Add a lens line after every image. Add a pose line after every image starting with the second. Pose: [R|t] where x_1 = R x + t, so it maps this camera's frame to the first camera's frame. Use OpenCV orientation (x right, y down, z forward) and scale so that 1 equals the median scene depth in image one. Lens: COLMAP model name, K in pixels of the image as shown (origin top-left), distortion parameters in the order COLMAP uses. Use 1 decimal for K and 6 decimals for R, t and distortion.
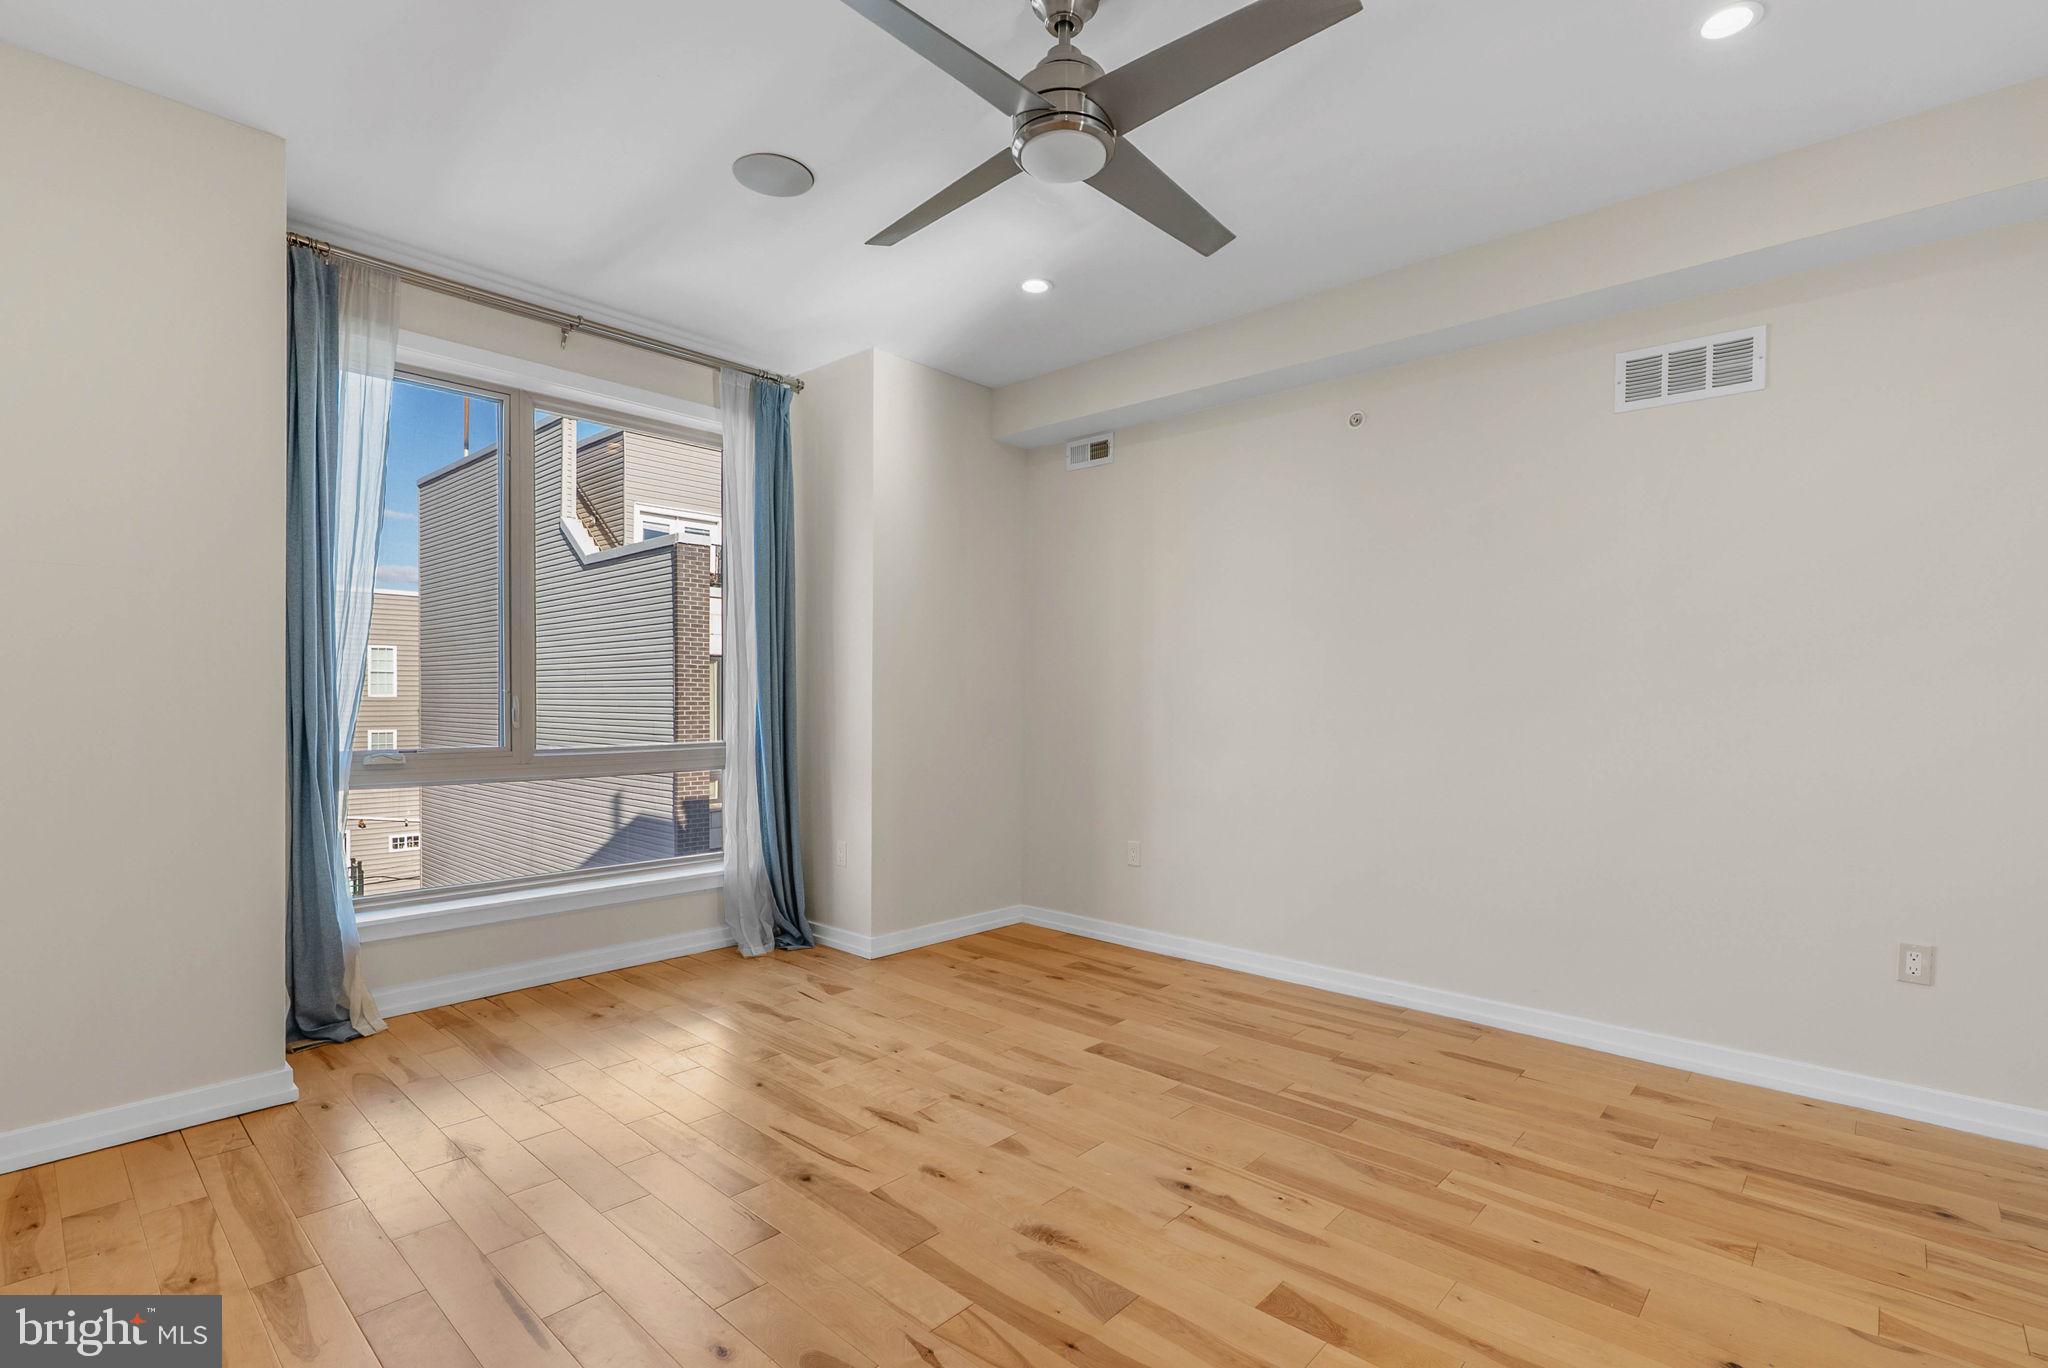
lens RADIAL K [[959.7, 0, 1027.9], [0, 959.7, 696.4], [0, 0, 1]] dist [-0.016247, 0.007372]
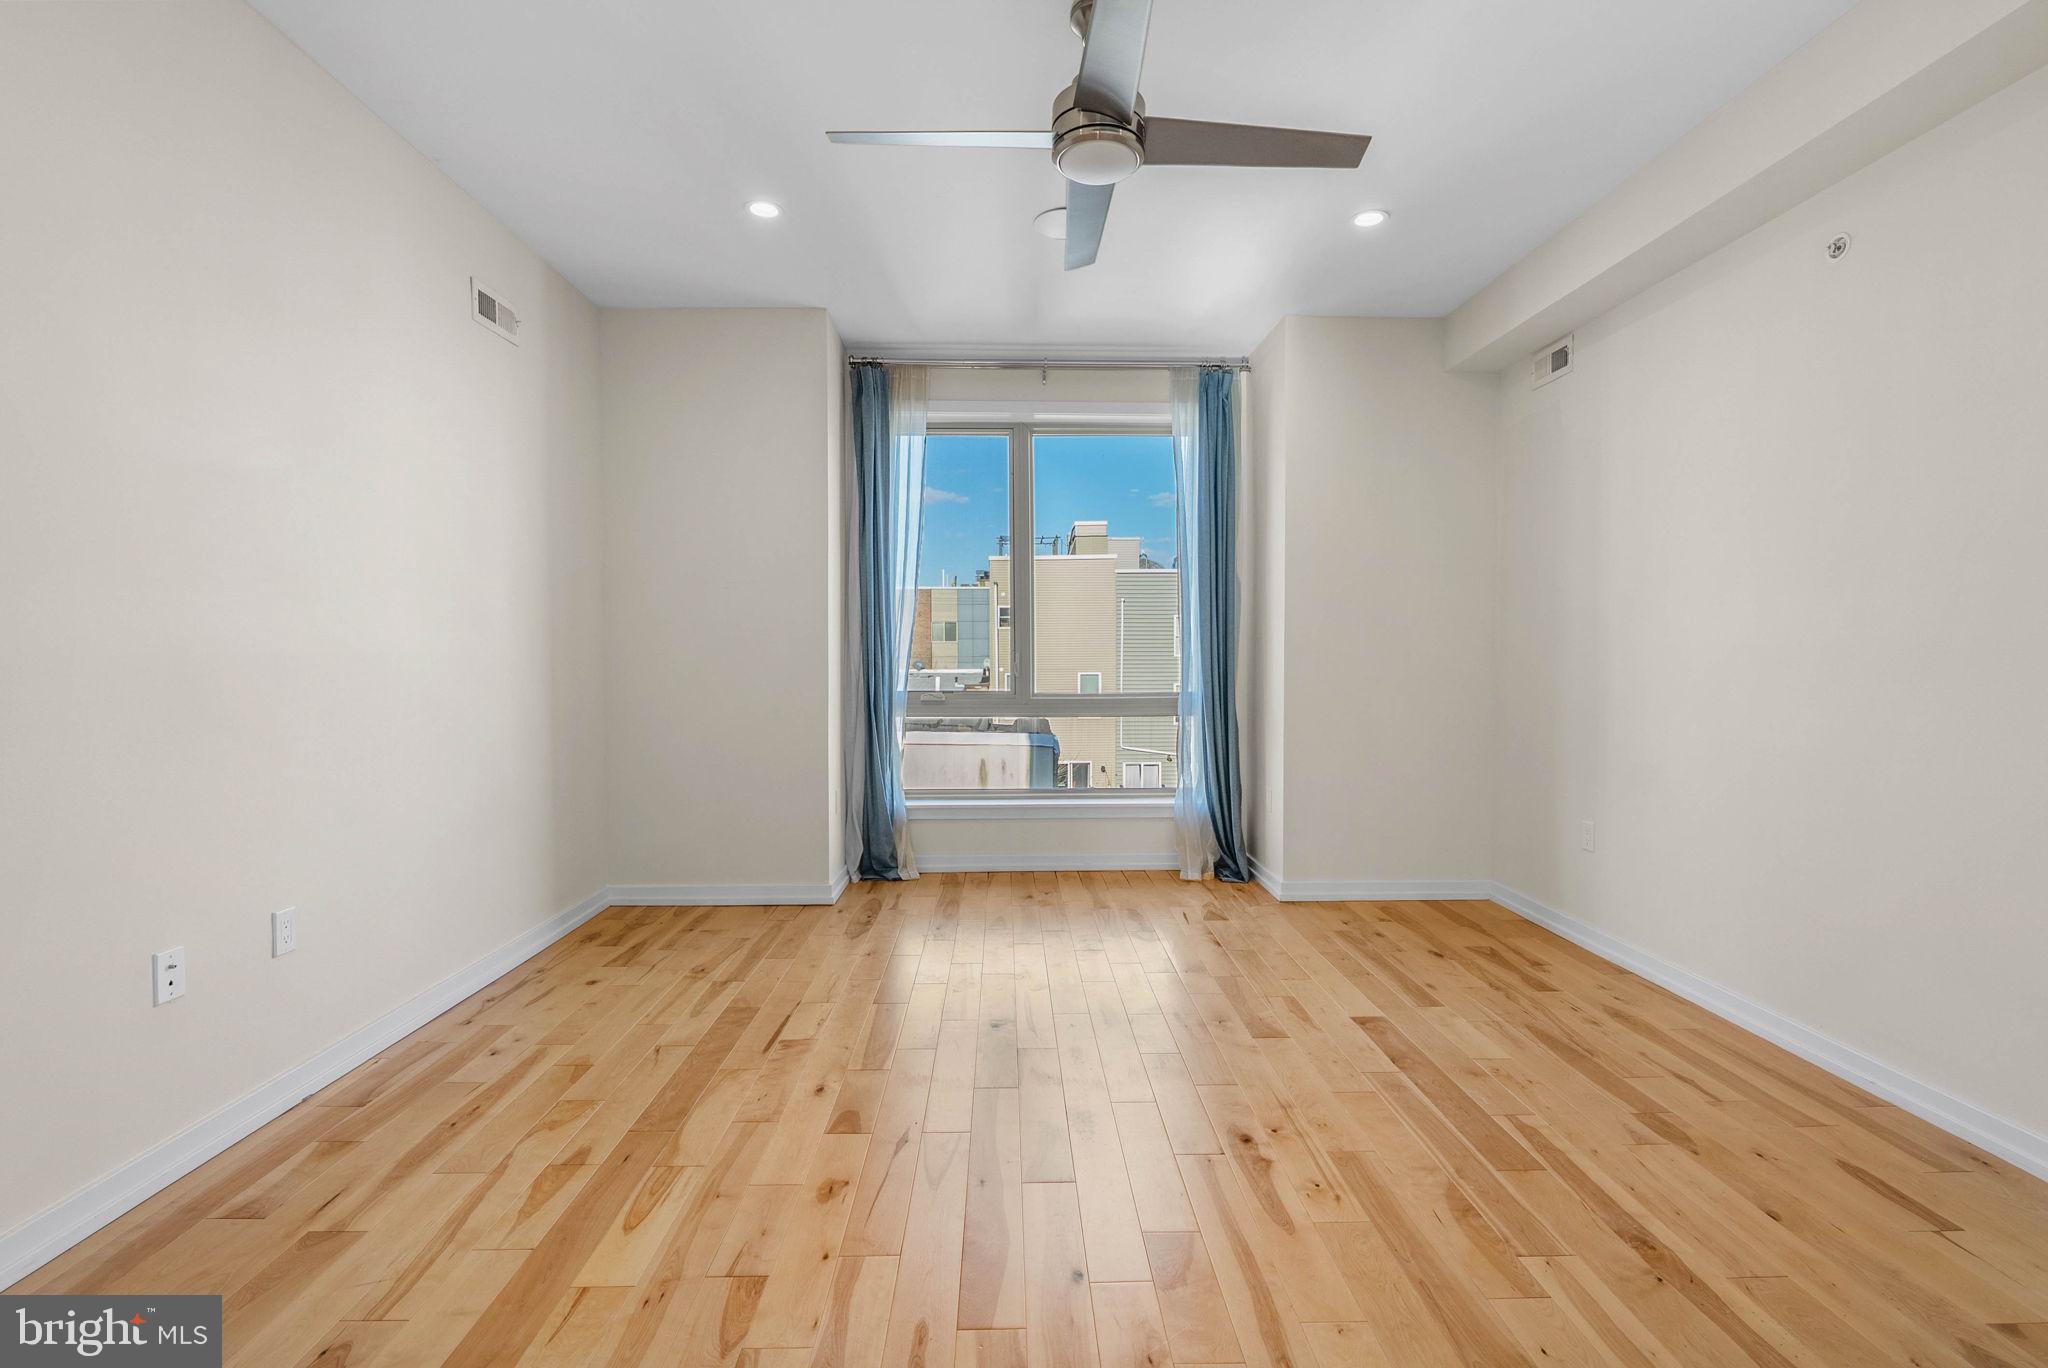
lens RADIAL K [[929.1, 0, 1028.7], [0, 929.1, 683.0], [0, 0, 1]] dist [-0.014560, 0.006348]
pose [[0.694841, 0.013886, -0.719029, 0.483700], [0.005688, 0.999676, 0.024804, 0.009530], [0.719141, -0.021325, 0.694537, 0.125961]]
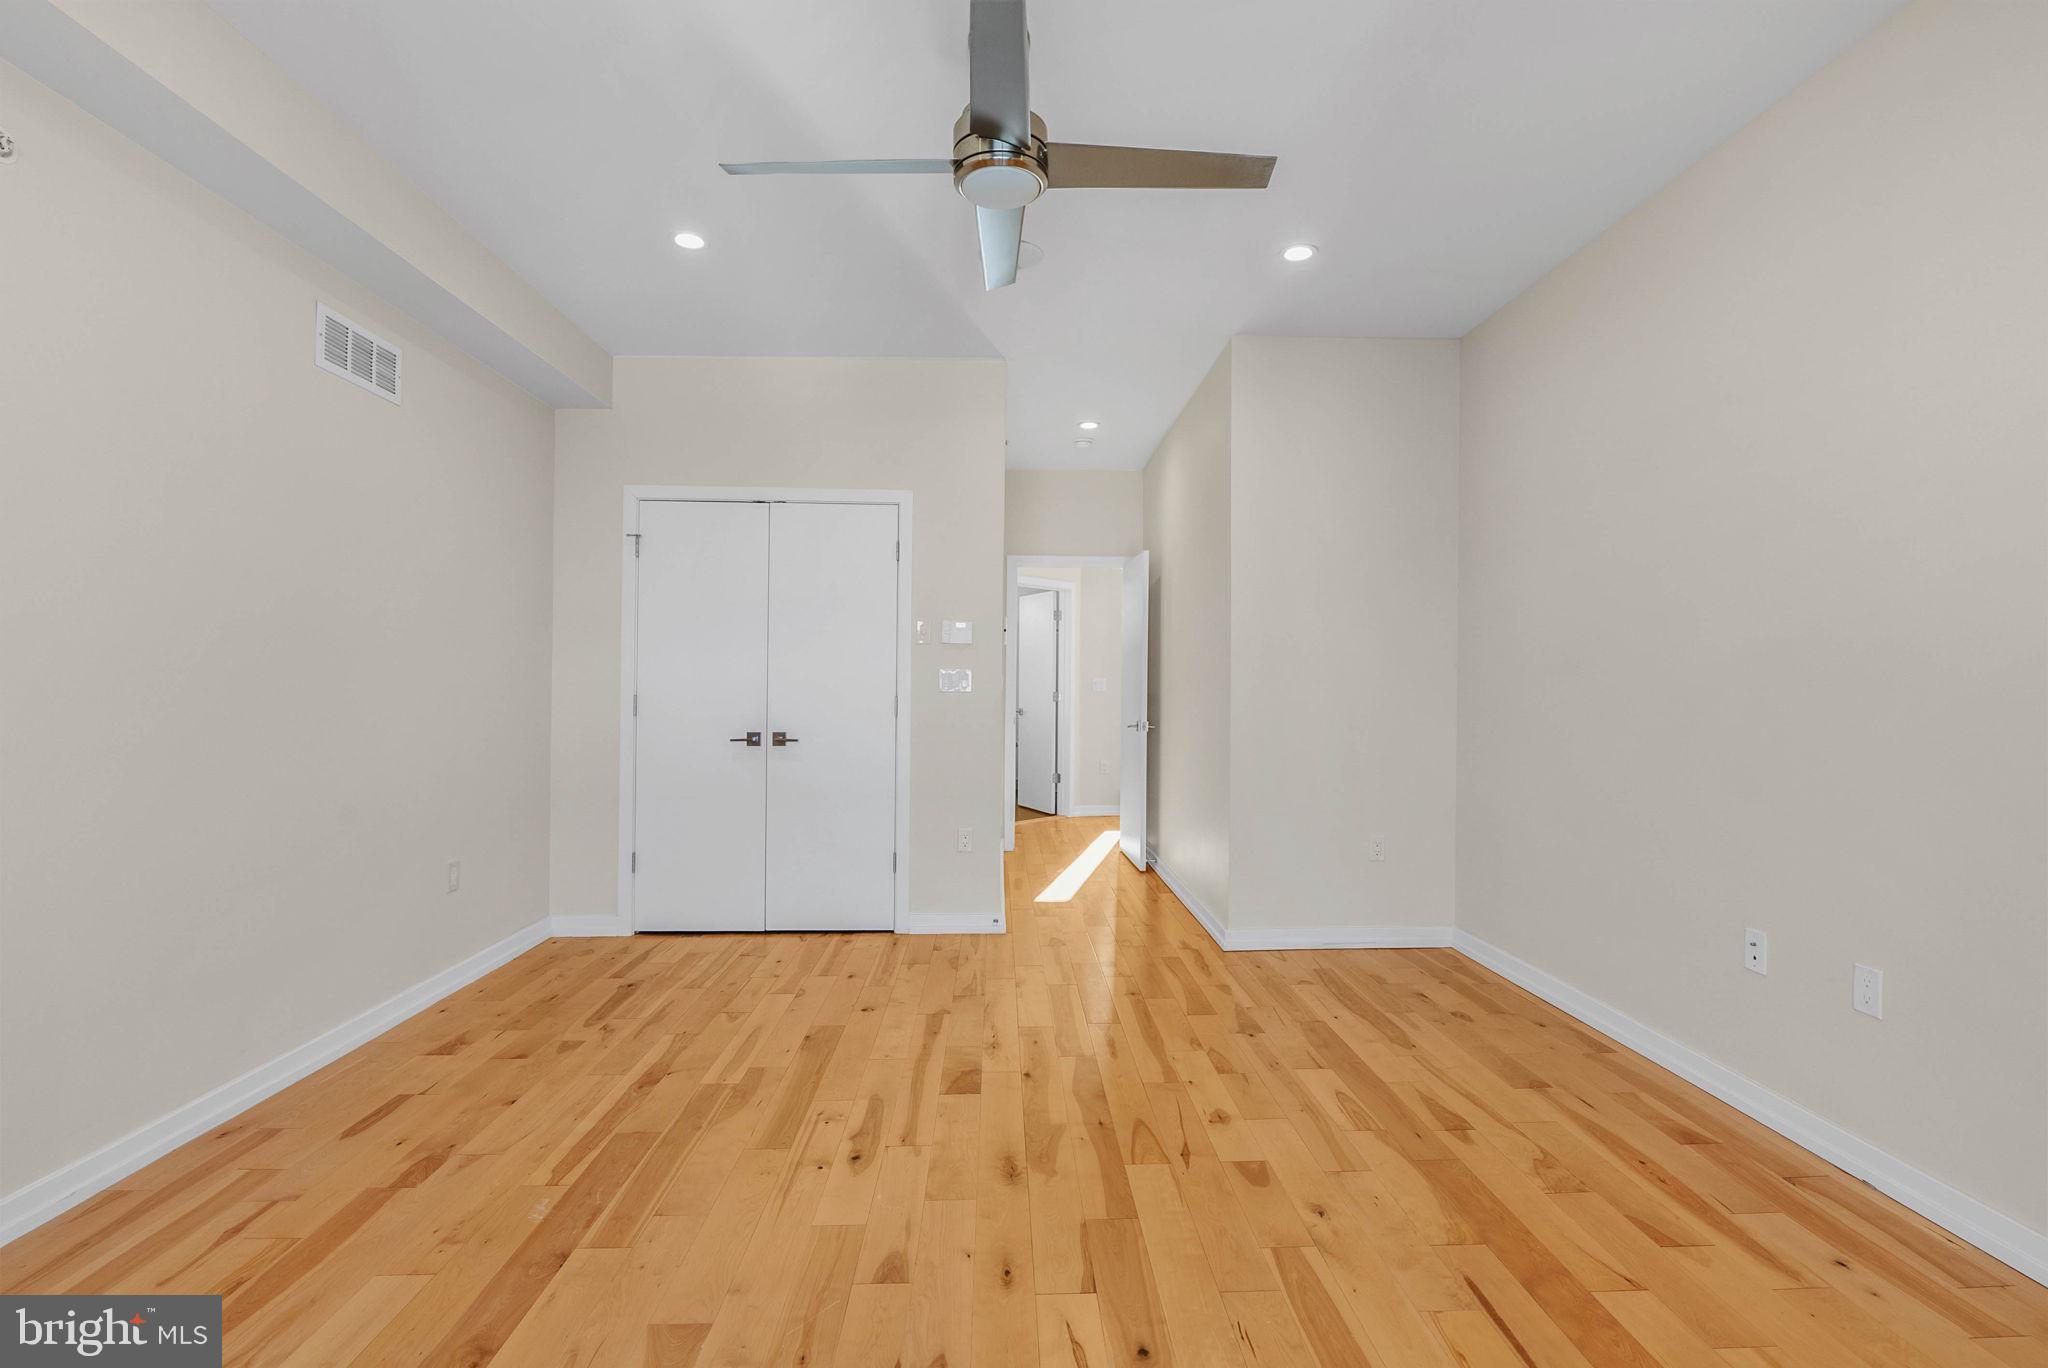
lens RADIAL K [[944.4, 0, 1021.8], [0, 944.4, 664.8], [0, 0, 1]] dist [-0.001225, -0.000164]
pose [[-0.694407, 0.007435, 0.719544, -0.485474], [-0.008240, 0.999799, -0.018282, -0.000607], [-0.719535, -0.018624, -0.694206, 1.108969]]
